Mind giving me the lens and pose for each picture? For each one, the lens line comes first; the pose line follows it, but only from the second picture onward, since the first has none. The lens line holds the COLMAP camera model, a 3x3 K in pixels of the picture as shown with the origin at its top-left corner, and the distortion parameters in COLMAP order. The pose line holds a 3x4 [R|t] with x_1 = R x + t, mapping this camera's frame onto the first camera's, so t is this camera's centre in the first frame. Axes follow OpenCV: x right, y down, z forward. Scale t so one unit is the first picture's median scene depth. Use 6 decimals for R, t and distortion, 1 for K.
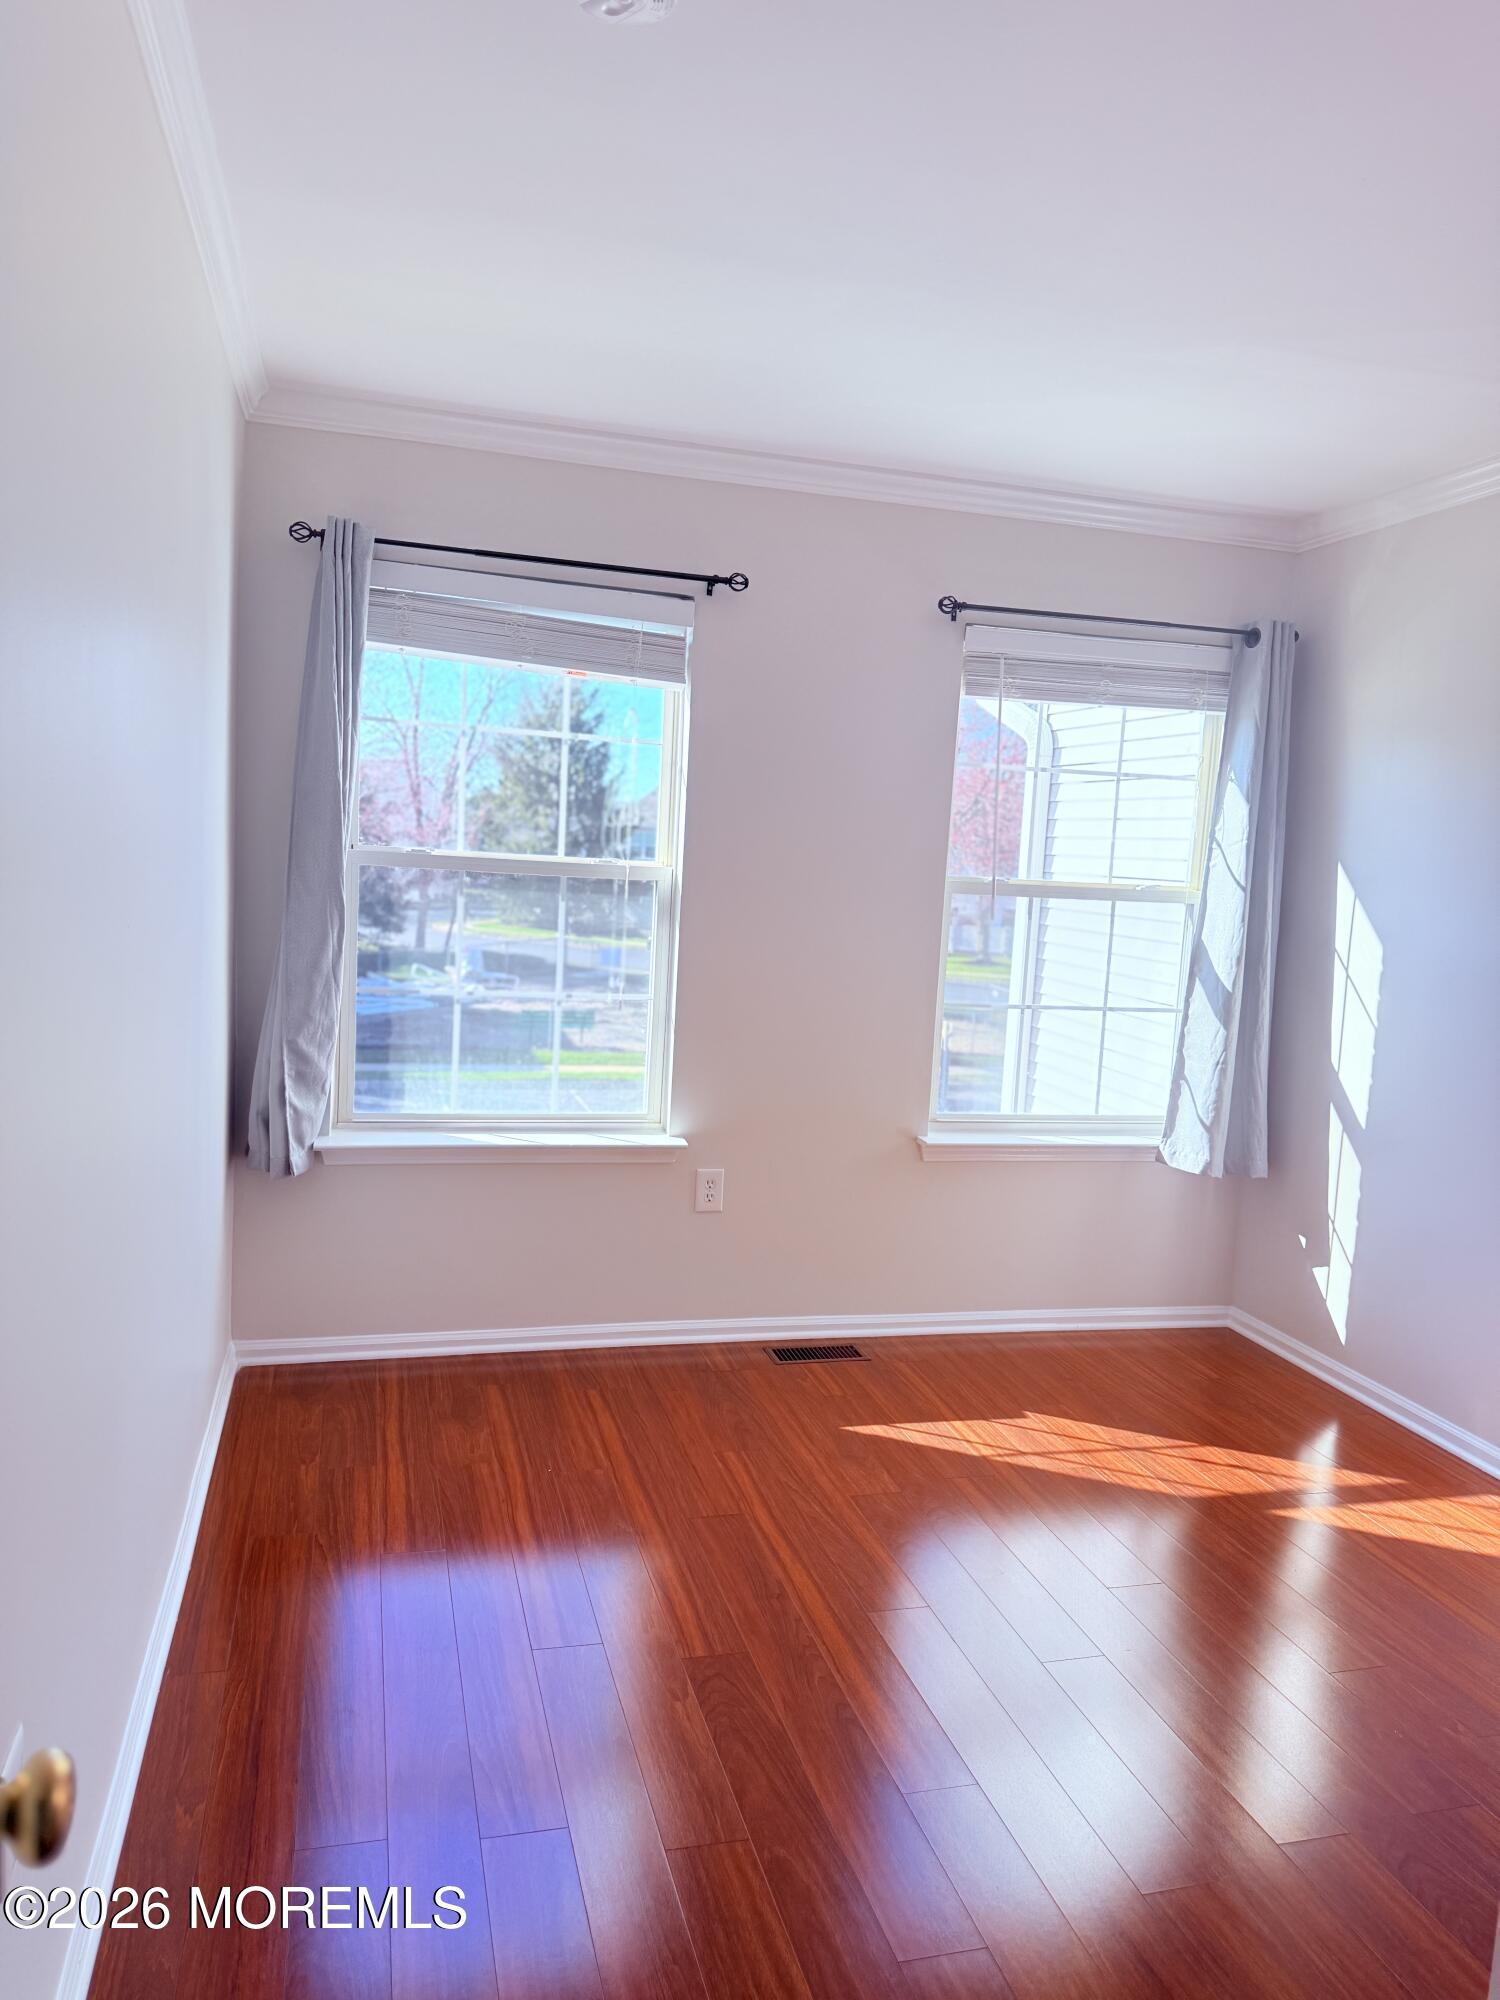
lens RADIAL K [[1380.6, 0, 743.3], [0, 1380.6, 993.9], [0, 0, 1]] dist [0.153269, -0.101810]
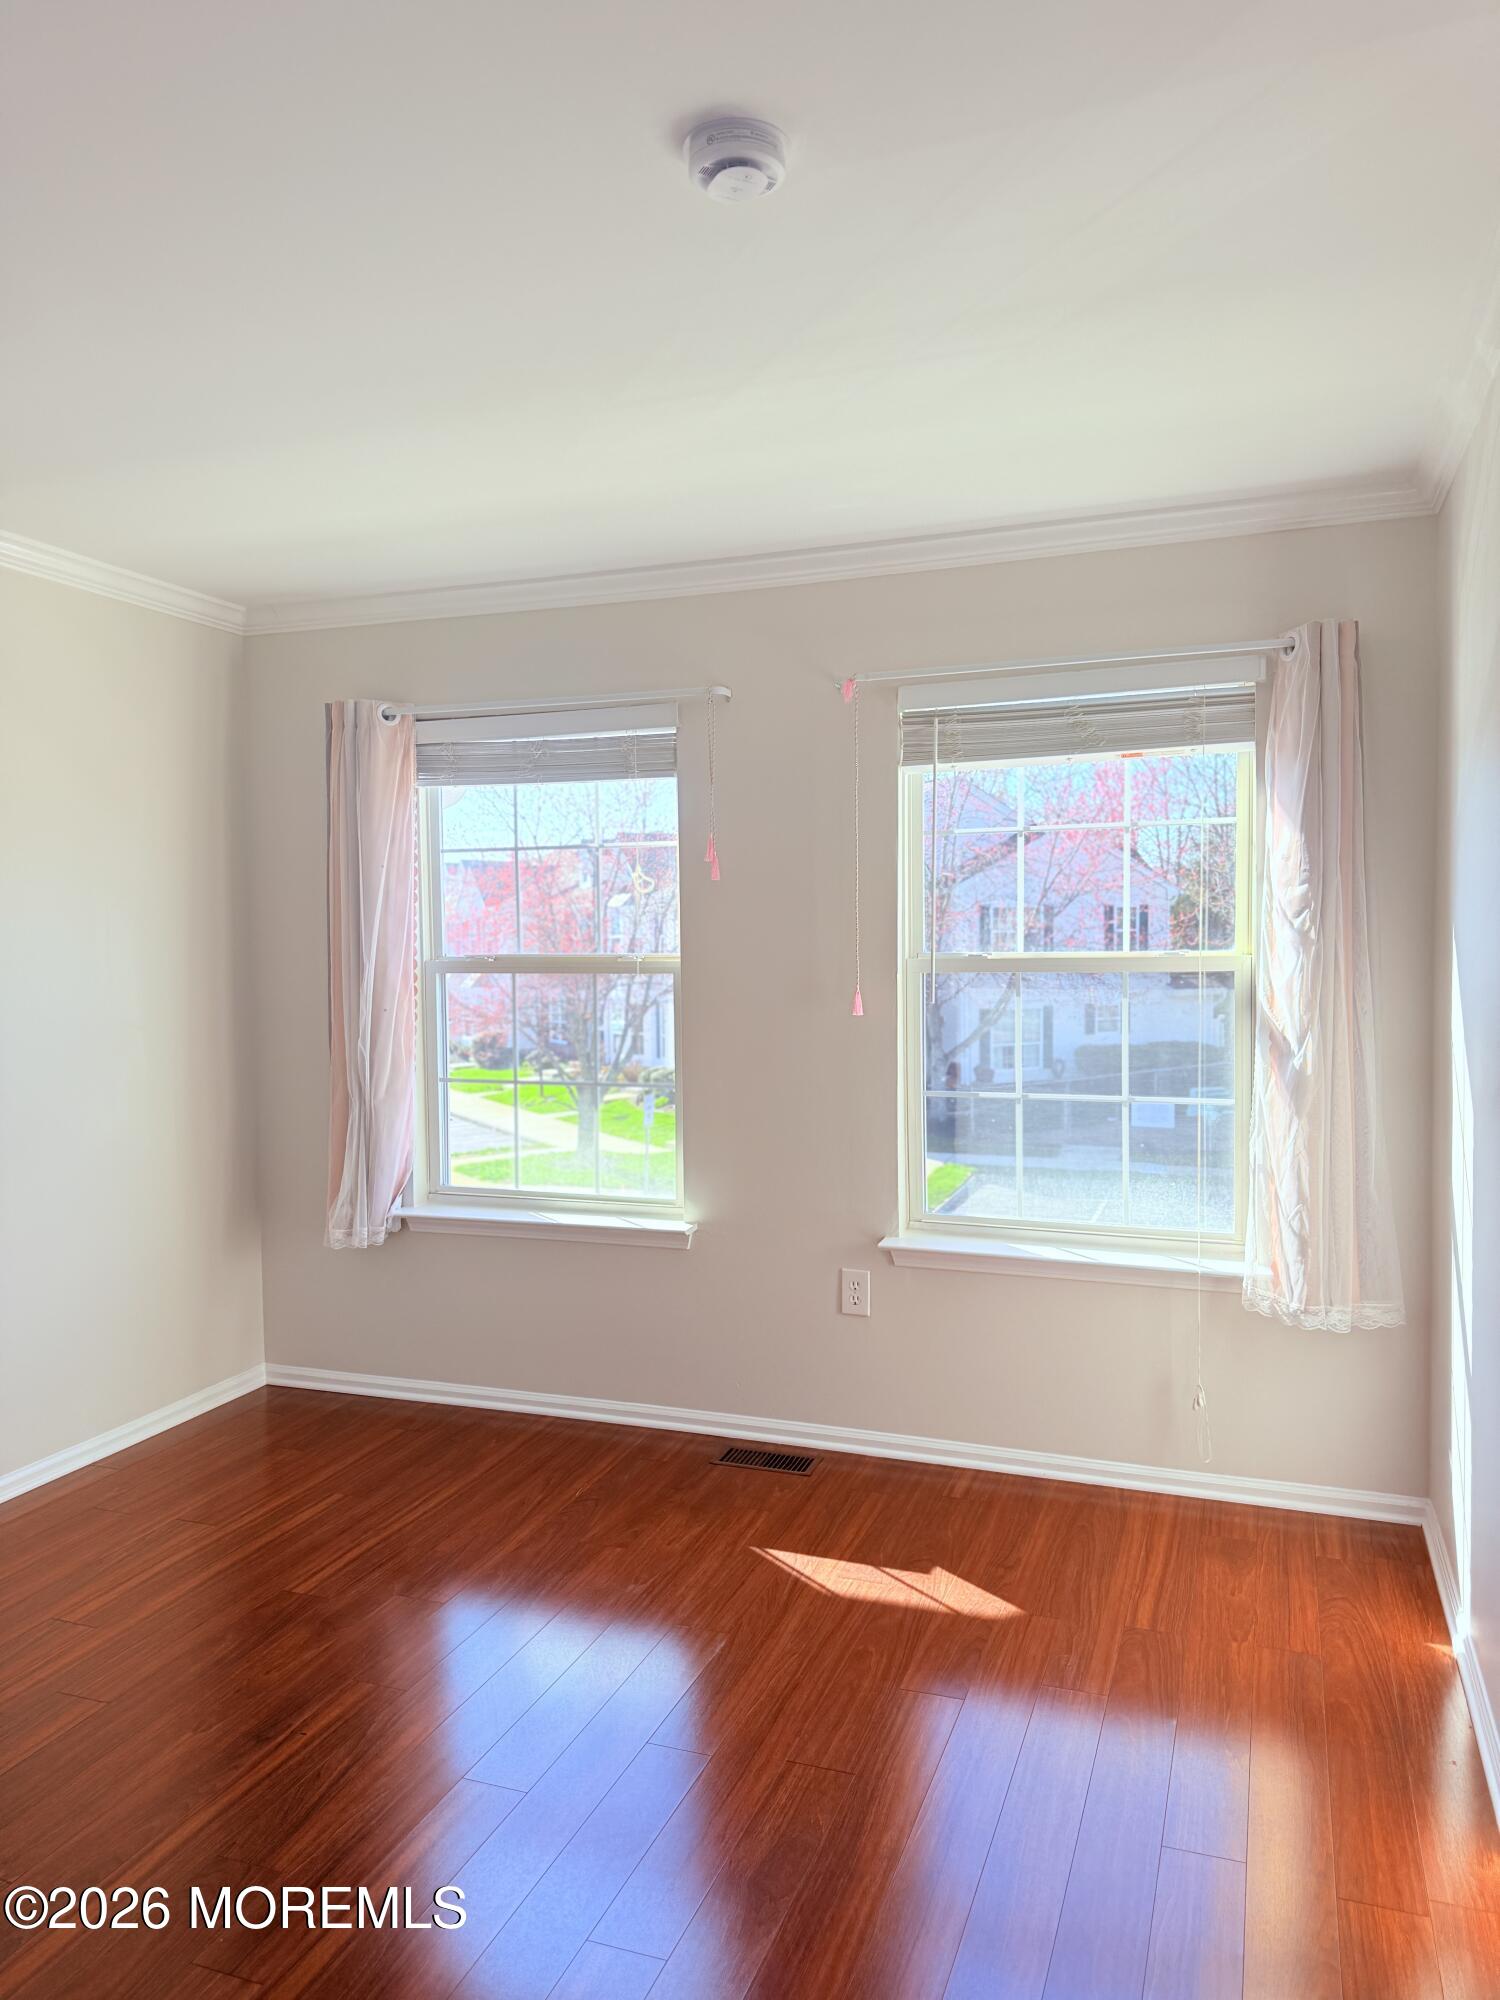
lens RADIAL K [[1426.3, 0, 750.0], [0, 1426.3, 1000.0], [0, 0, 1]] dist [0.124248, -0.119340]
pose [[0.811542, -0.038554, -0.583021, 0.608074], [-0.004892, 0.997337, -0.072761, 0.015871], [0.584274, 0.061900, 0.809192, 0.165421]]
